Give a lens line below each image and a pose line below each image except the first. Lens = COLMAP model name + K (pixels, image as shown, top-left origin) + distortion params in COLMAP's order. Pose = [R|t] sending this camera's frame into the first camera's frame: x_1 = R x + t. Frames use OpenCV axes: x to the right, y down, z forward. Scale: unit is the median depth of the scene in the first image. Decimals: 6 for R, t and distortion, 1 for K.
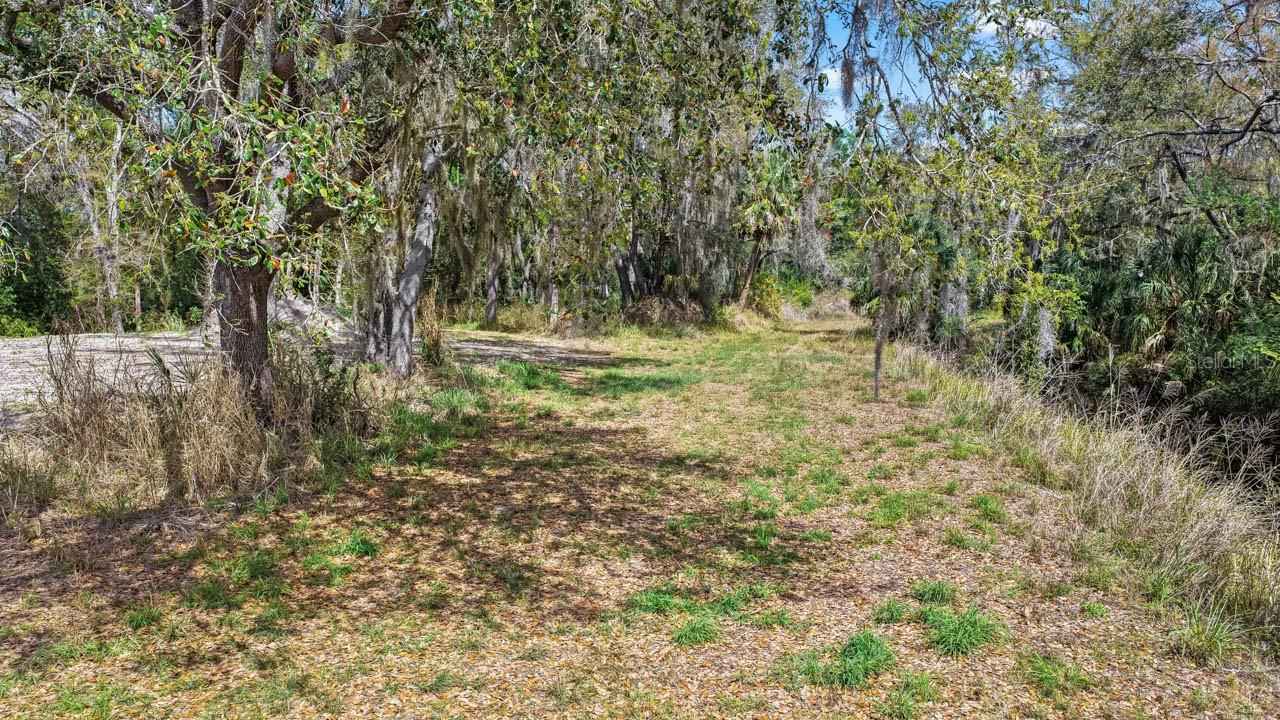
lens RADIAL K [[1046.1, 0, 640.0], [0, 1046.1, 360.0], [0, 0, 1]] dist [-0.002534, 0.011326]
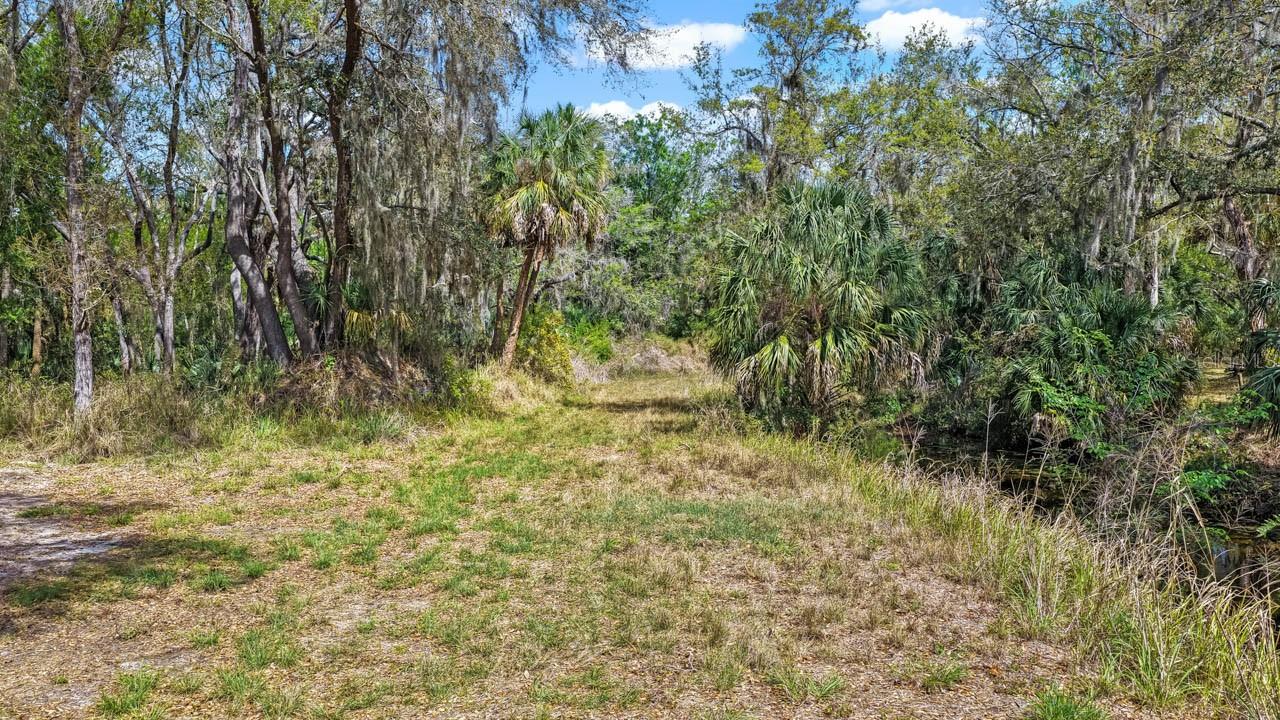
lens RADIAL K [[1079.6, 0, 591.2], [0, 1079.6, 367.4], [0, 0, 1]] dist [0.045807, 0.002141]
pose [[0.986398, -0.031825, 0.161264, 0.047542], [0.038548, 0.998506, -0.038735, -0.025666], [-0.159790, 0.044424, 0.986151, 0.403731]]
